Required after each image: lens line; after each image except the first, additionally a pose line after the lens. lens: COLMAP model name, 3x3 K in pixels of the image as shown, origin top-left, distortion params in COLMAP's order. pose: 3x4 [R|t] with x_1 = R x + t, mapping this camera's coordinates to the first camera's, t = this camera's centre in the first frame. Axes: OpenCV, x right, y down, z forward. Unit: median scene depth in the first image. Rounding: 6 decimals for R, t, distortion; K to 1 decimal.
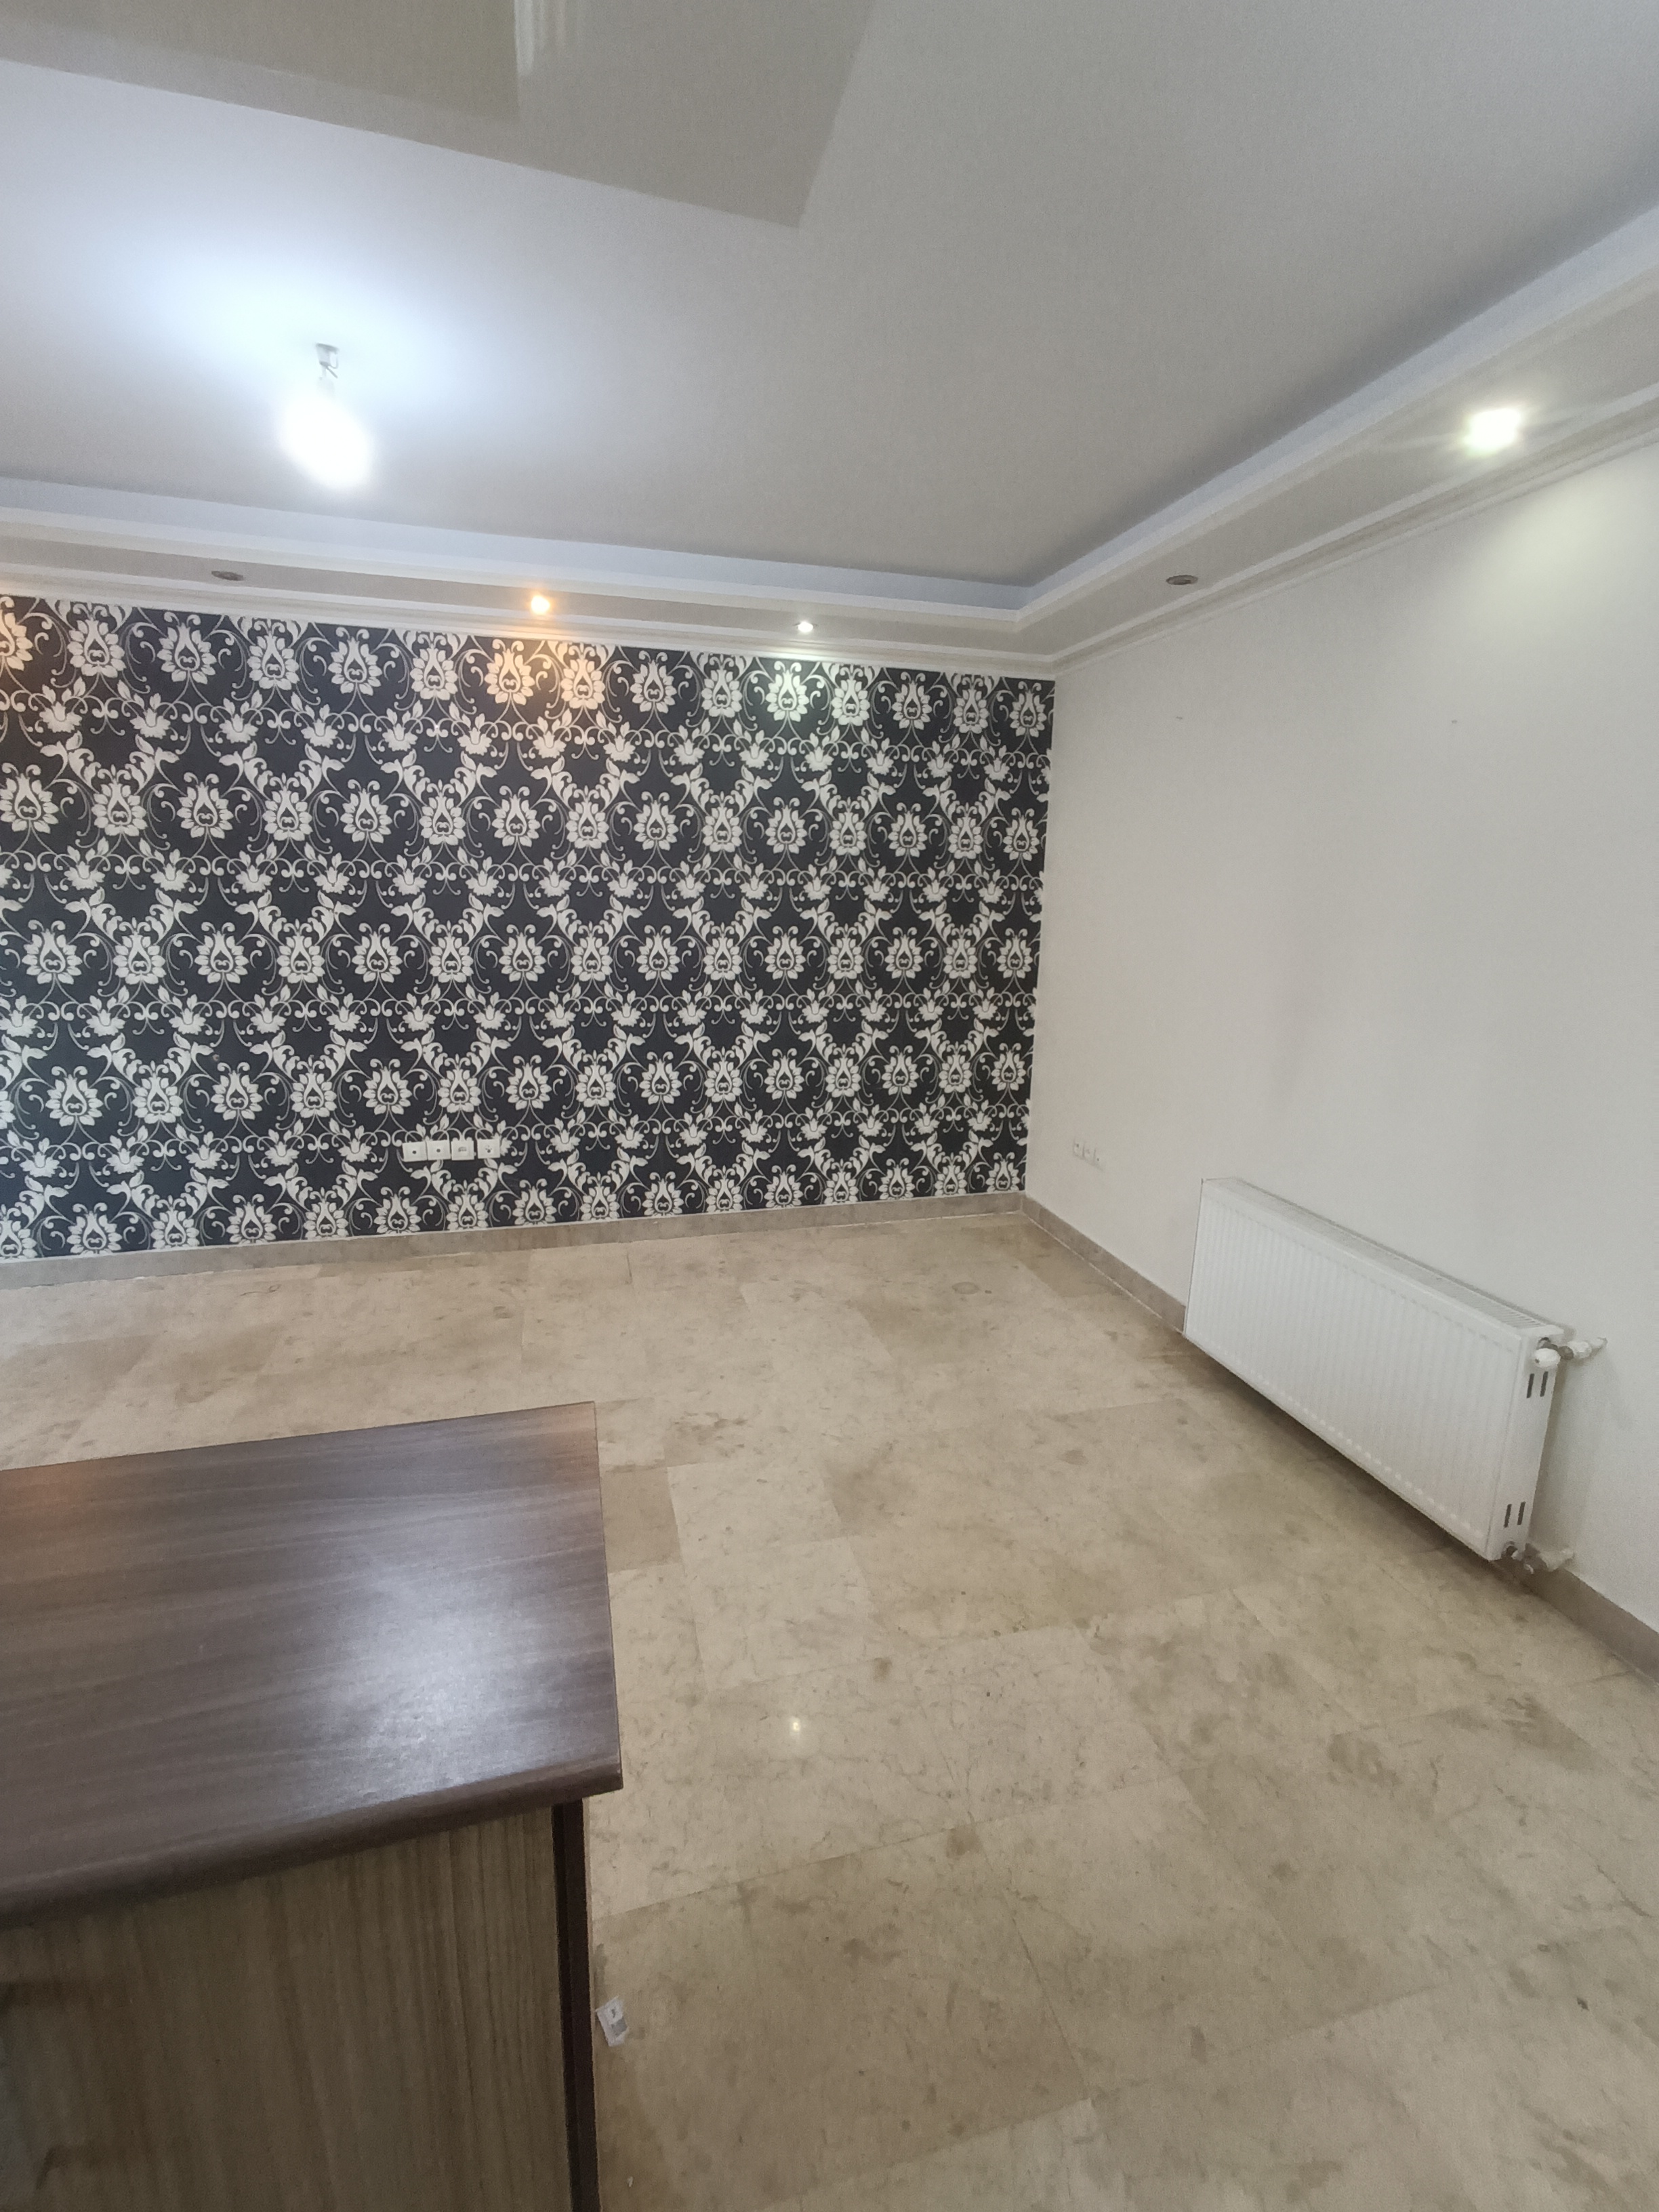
lens RADIAL K [[1013.3, 0, 834.1], [0, 1013.3, 1094.3], [0, 0, 1]] dist [-0.001293, 0.001914]
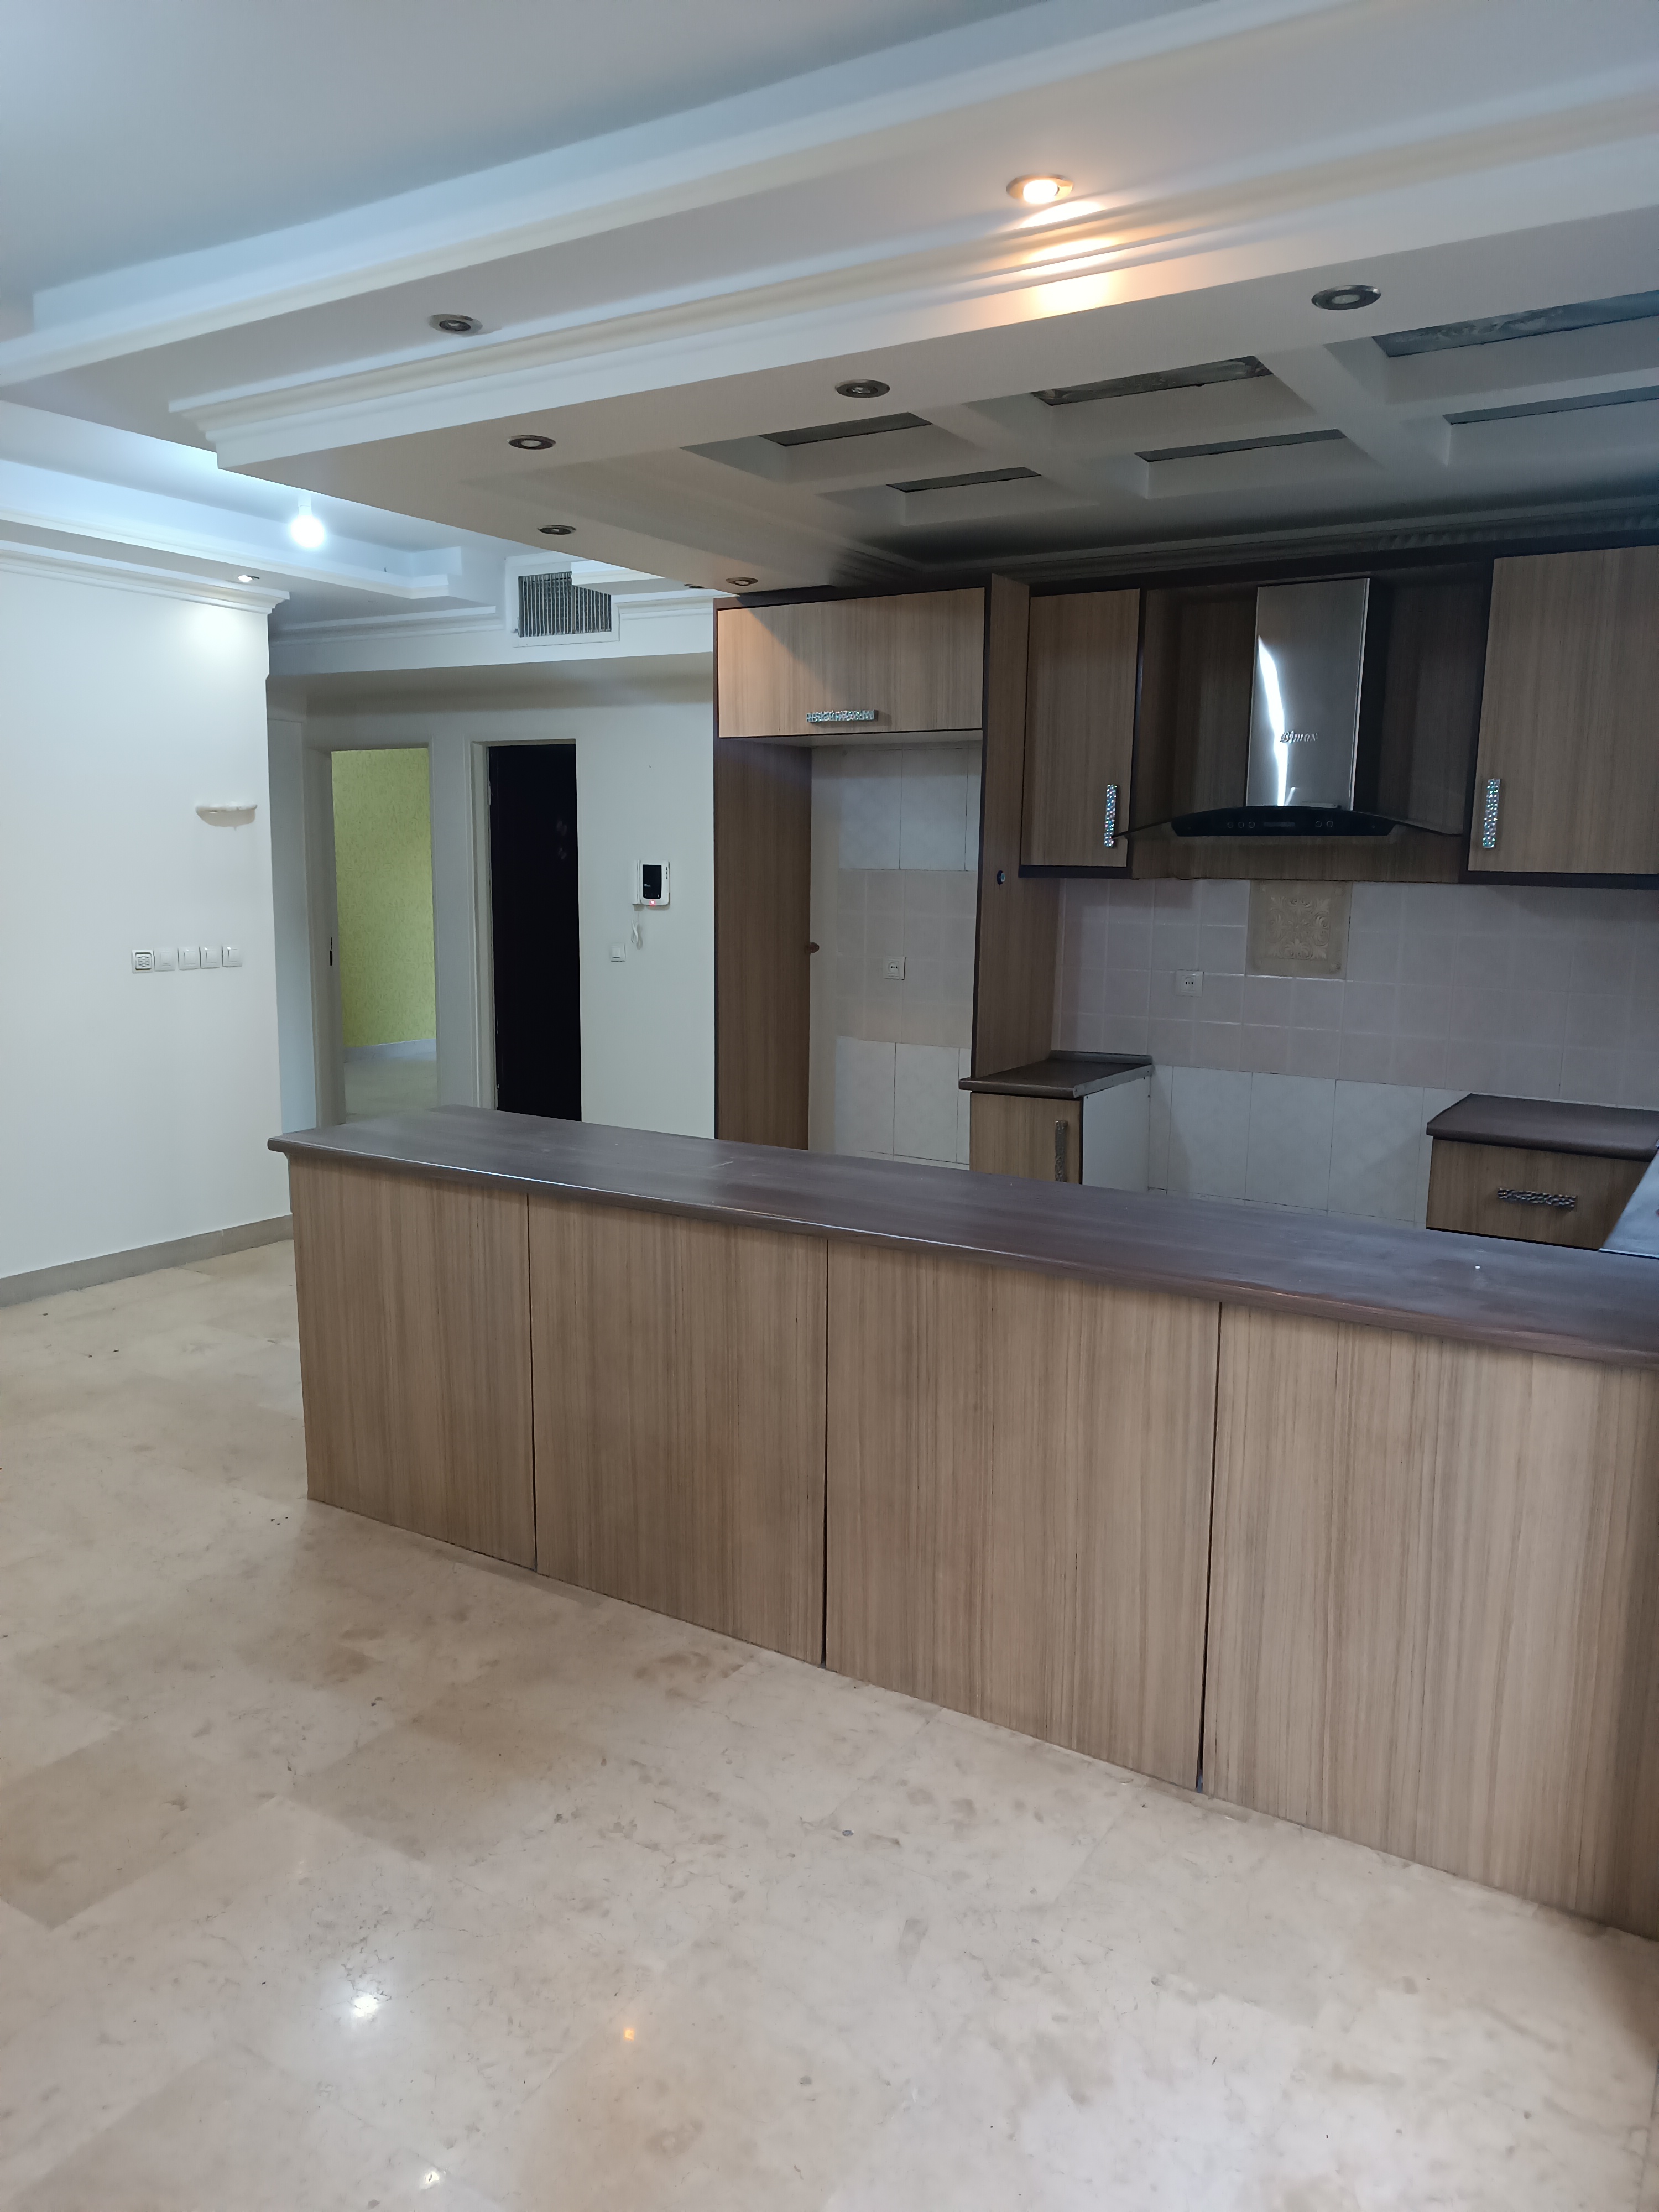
lens RADIAL K [[1560.2, 0, 824.1], [0, 1560.2, 1106.7], [0, 0, 1]] dist [0.013341, -0.005566]
pose [[-0.678186, -0.141686, 0.721102, -0.980525], [0.131311, 0.942084, 0.308602, -0.158060], [-0.723064, 0.303978, -0.620304, 0.685620]]
